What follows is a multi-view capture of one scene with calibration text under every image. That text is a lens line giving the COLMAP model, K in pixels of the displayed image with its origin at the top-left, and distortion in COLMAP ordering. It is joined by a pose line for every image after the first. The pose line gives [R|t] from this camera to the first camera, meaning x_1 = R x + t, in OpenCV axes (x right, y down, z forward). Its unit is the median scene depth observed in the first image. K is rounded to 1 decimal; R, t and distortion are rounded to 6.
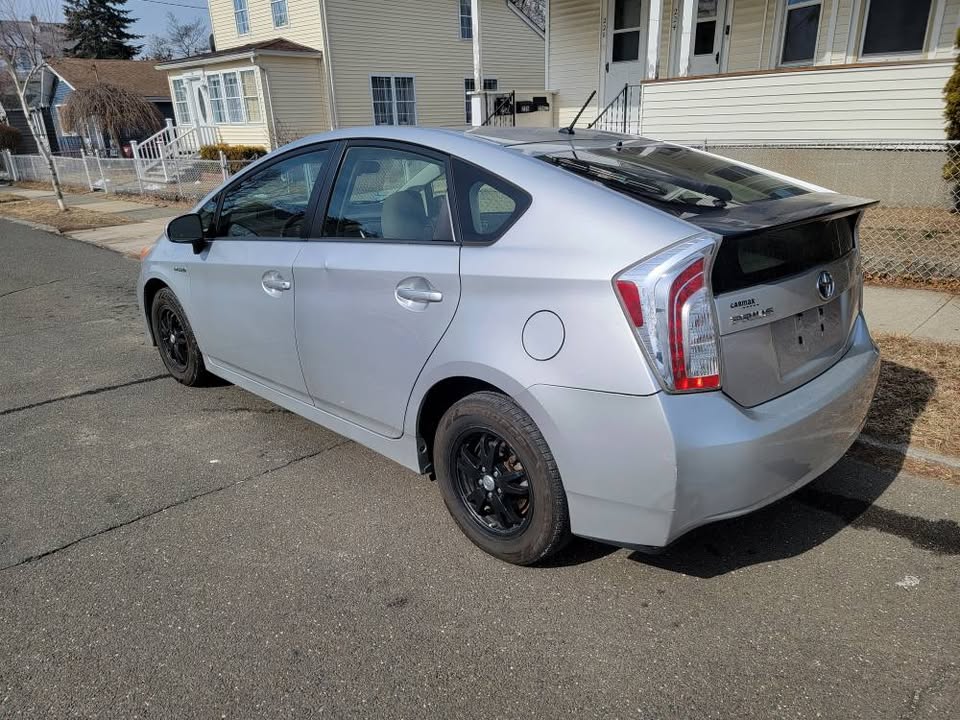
lens RADIAL K [[666.2, 0, 501.9], [0, 666.2, 368.5], [0, 0, 1]] dist [0.064766, -0.054061]
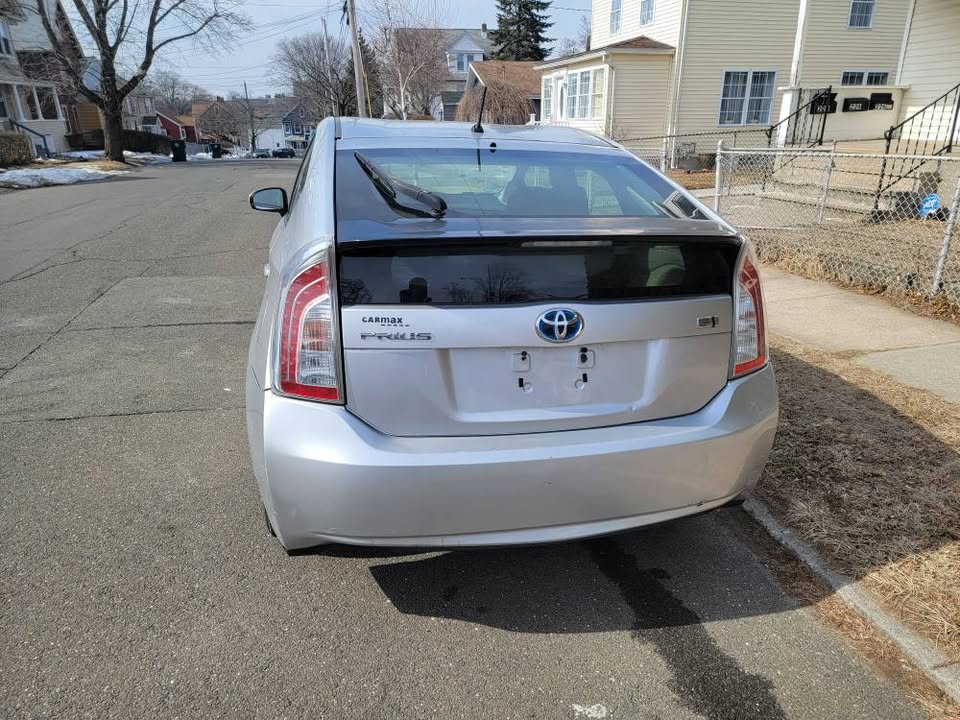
lens RADIAL K [[666.2, 0, 505.6], [0, 666.2, 375.1], [0, 0, 1]] dist [0.064766, -0.054061]
pose [[0.849262, 0.212066, -0.483511, 0.099896], [-0.206214, 0.976279, 0.065990, -0.012408], [0.486036, 0.043664, 0.872848, 0.030249]]
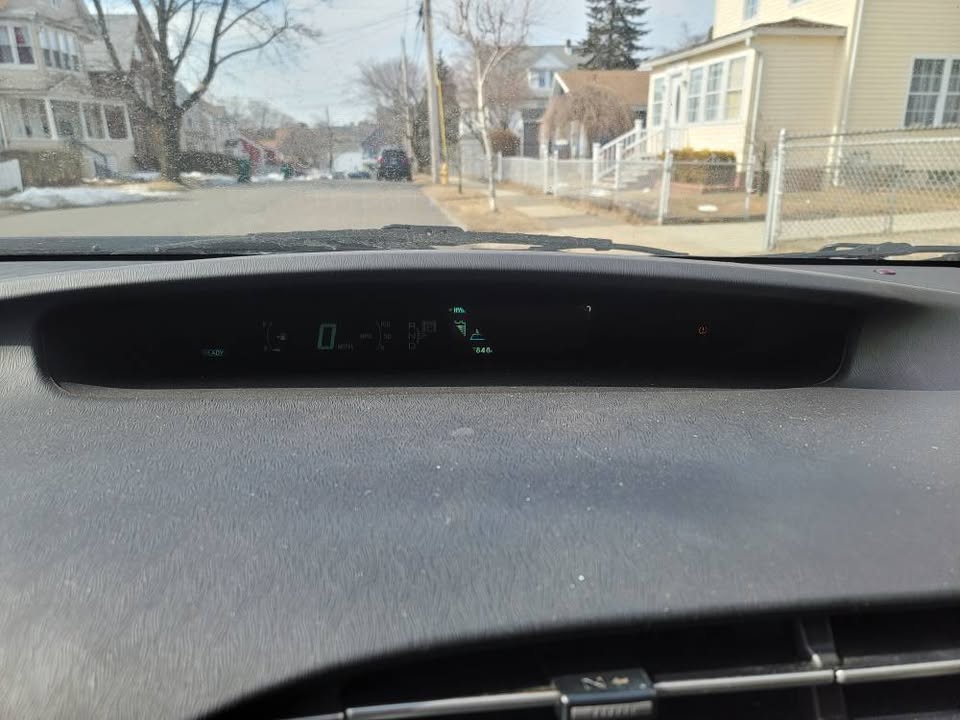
lens RADIAL K [[666.2, 0, 475.1], [0, 666.2, 346.6], [0, 0, 1]] dist [0.064766, -0.054061]
pose [[0.763422, 0.205103, -0.612470, -0.048980], [-0.237174, 0.971018, 0.029544, -0.052544], [0.600779, 0.122707, 0.789942, 0.202879]]
